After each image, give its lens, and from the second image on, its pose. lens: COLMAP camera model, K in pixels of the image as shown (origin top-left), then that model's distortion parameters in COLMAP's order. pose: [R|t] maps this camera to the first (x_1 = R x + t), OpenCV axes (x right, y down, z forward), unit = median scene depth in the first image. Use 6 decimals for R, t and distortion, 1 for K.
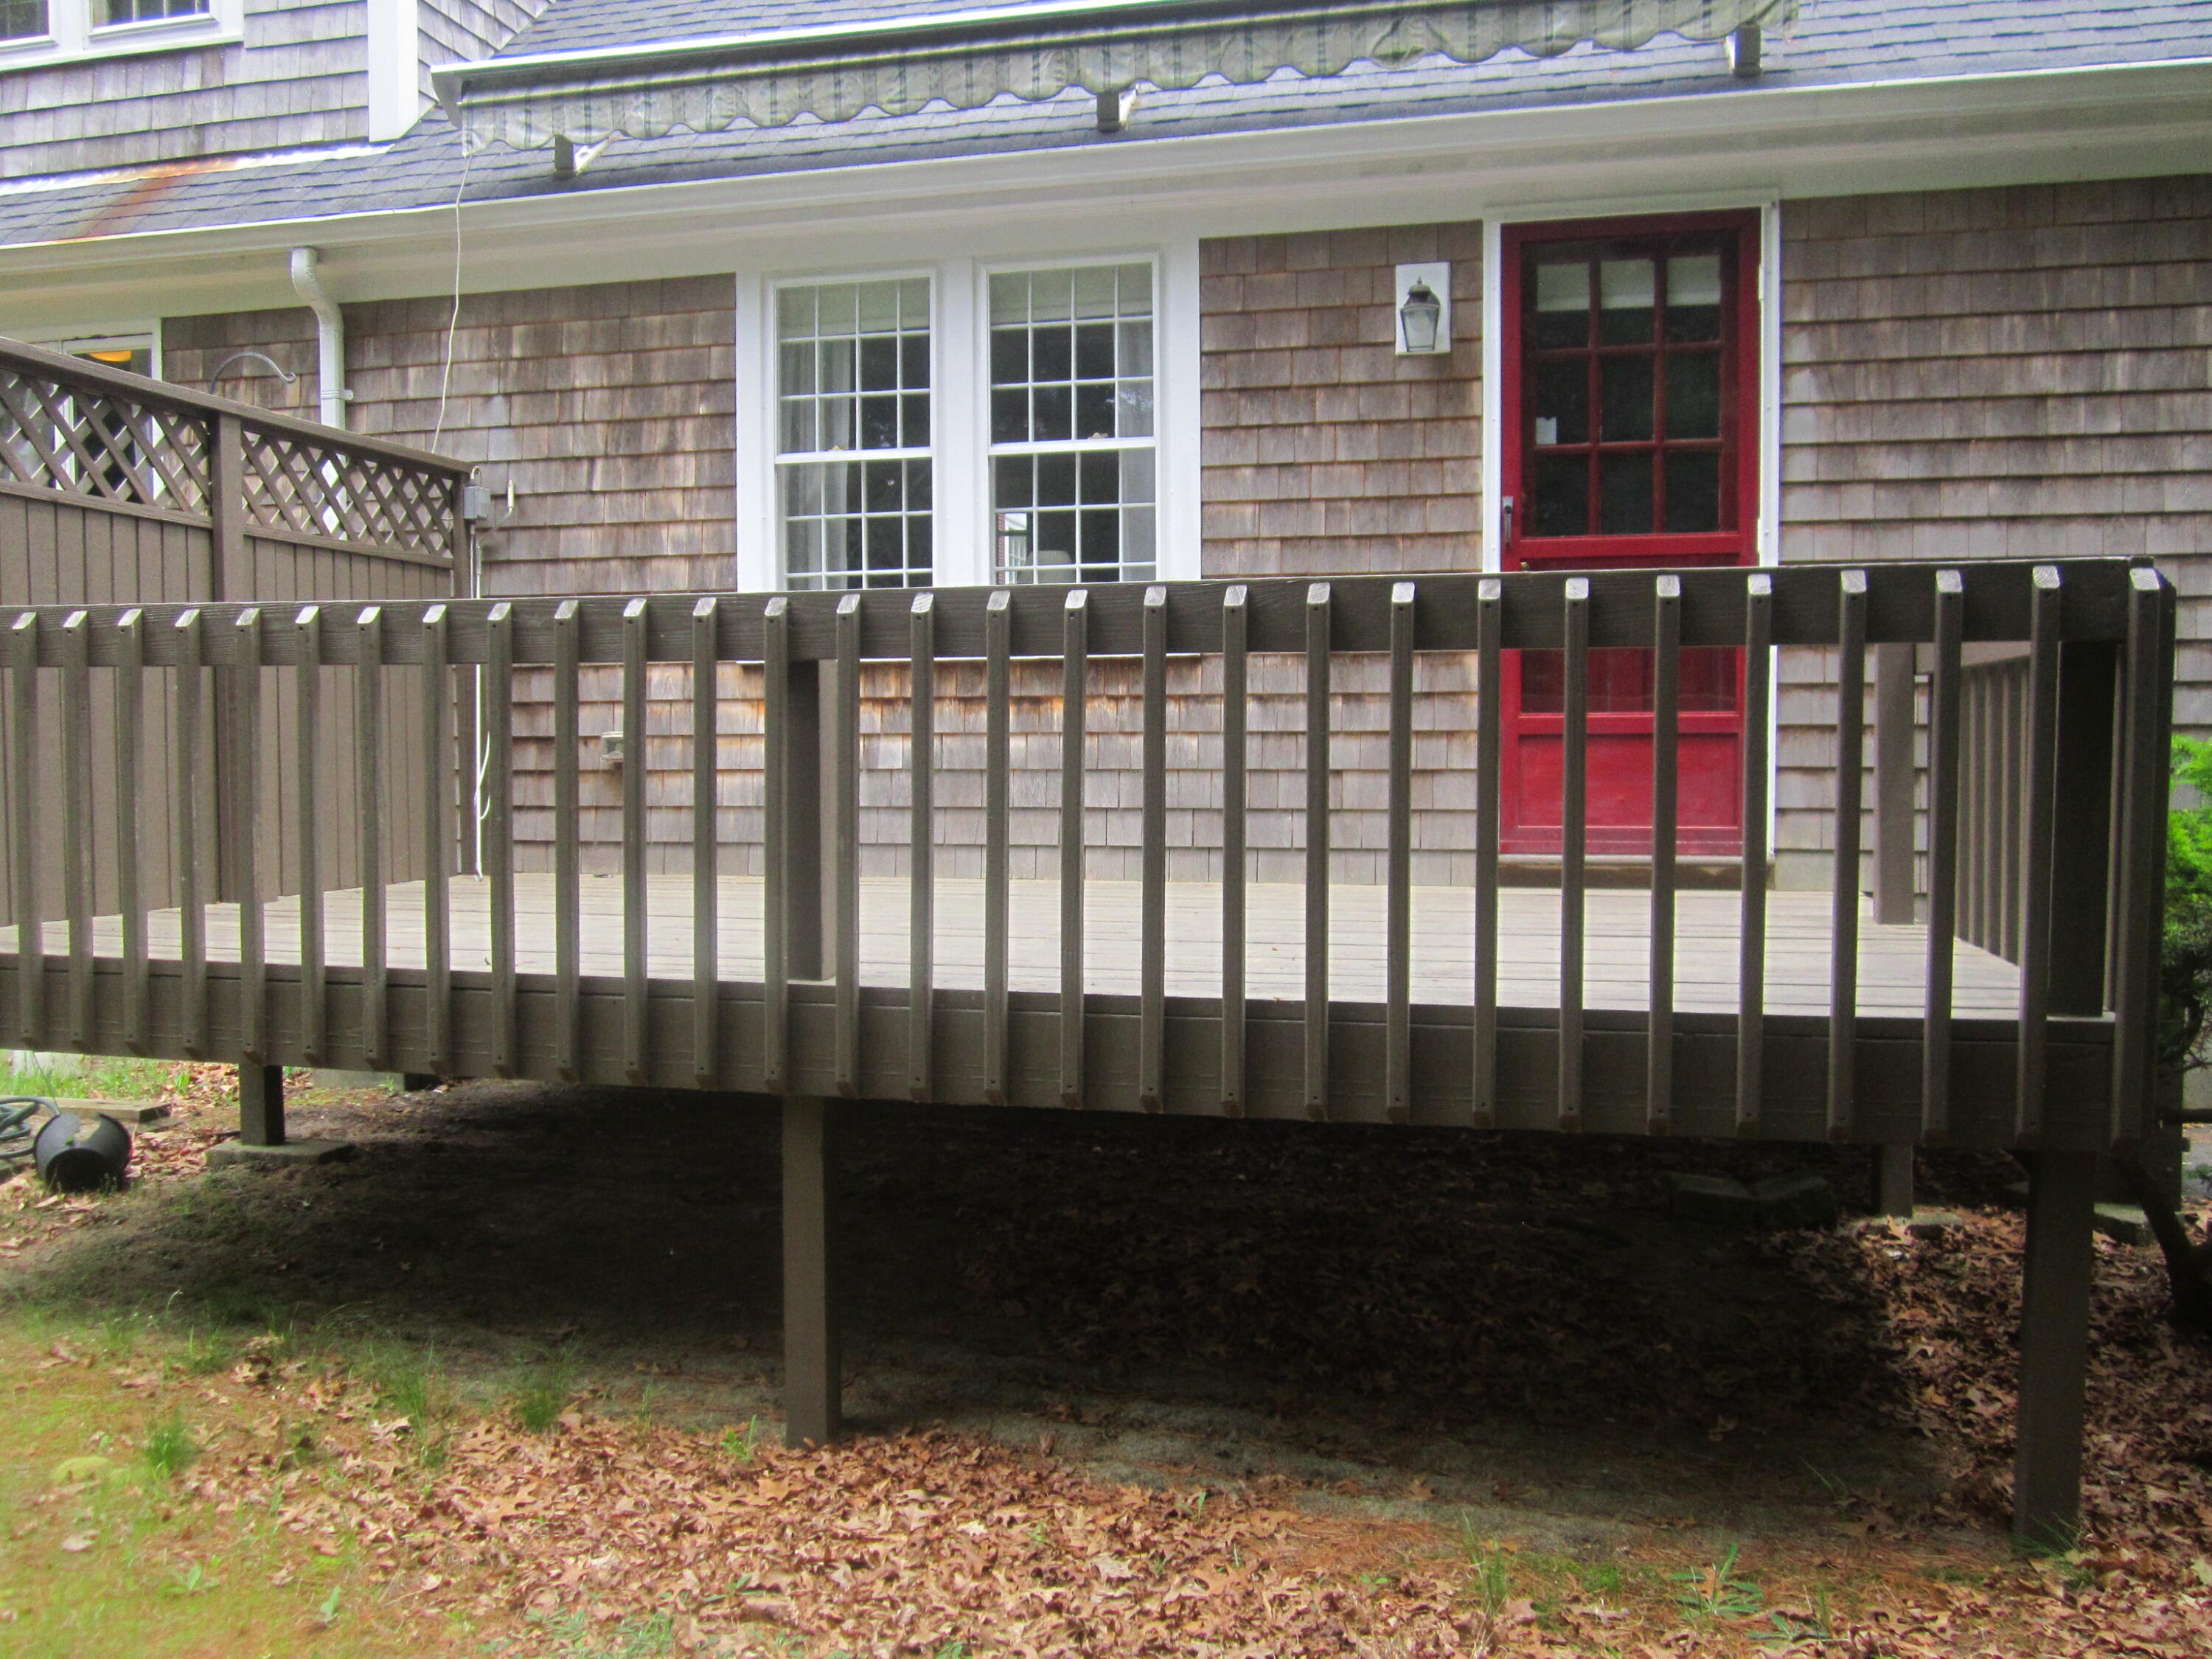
lens RADIAL K [[1852.8, 0, 1109.7], [0, 1852.8, 839.2], [0, 0, 1]] dist [-0.047835, 0.035256]
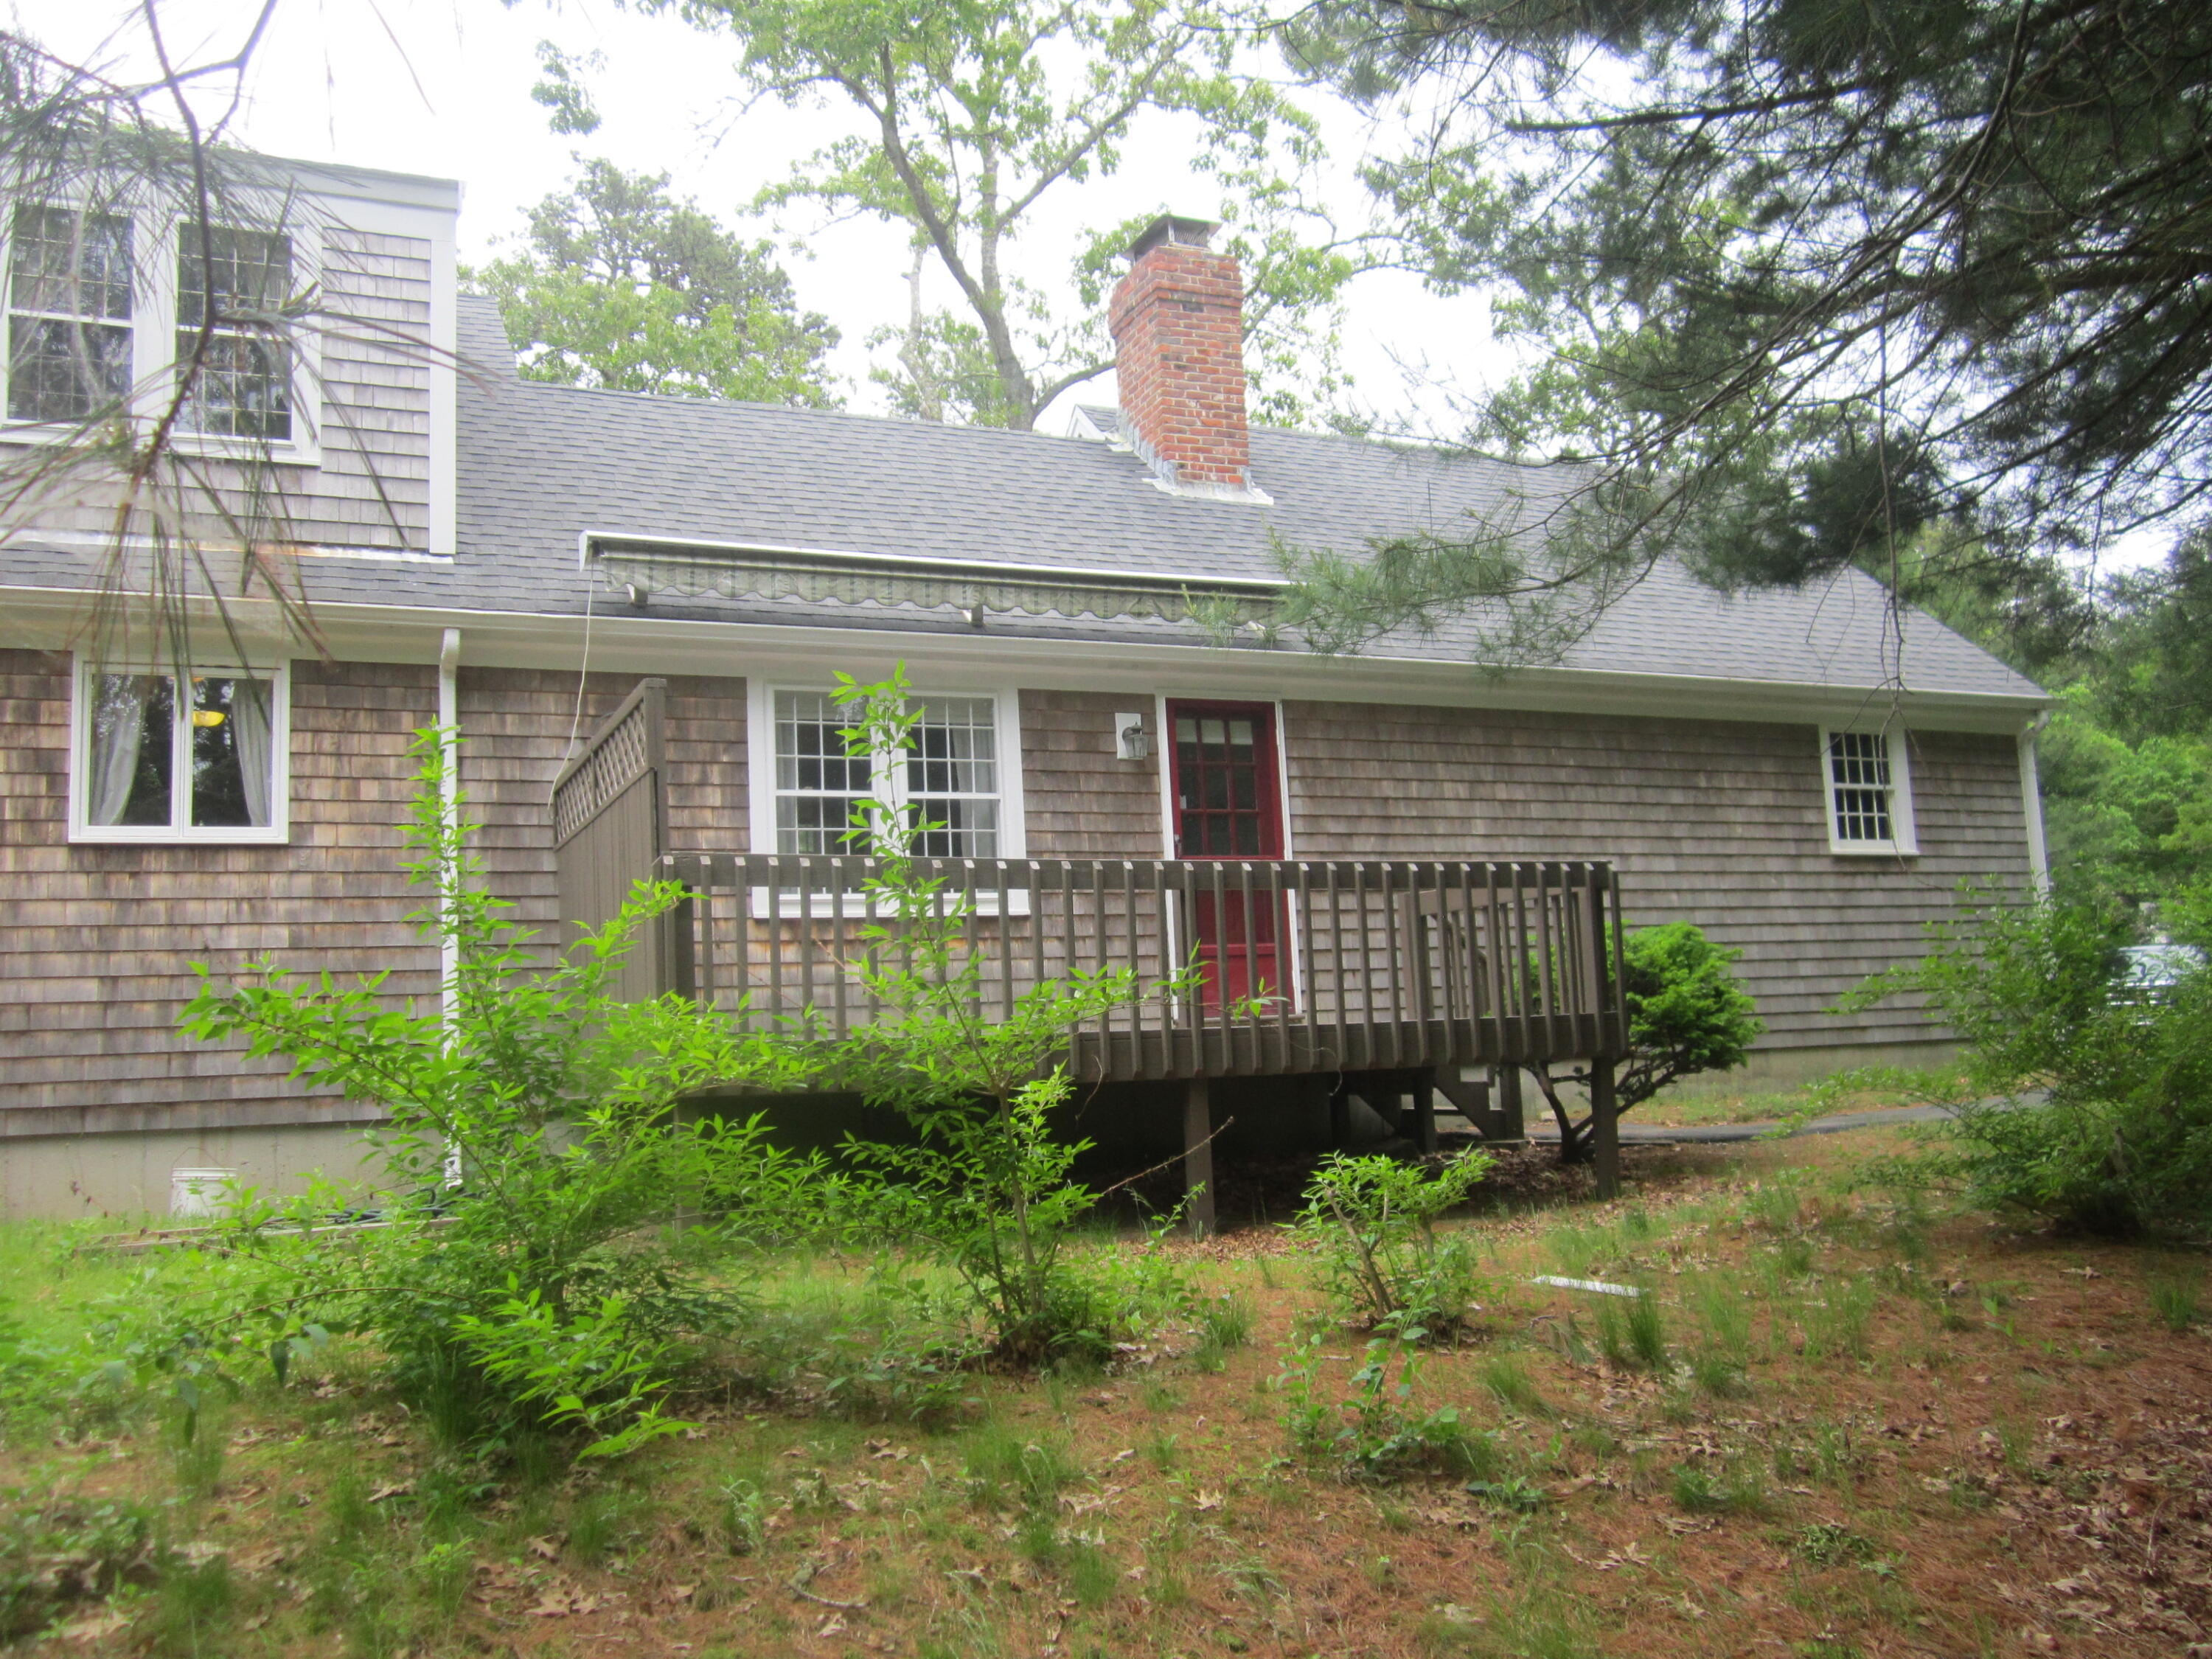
lens RADIAL K [[1852.8, 0, 1105.5], [0, 1852.8, 827.6], [0, 0, 1]] dist [-0.047835, 0.035256]
pose [[0.787188, 0.044330, 0.615117, -1.016102], [0.074719, 0.983210, -0.166479, 0.123878], [-0.612170, 0.177011, 0.770659, -0.449457]]
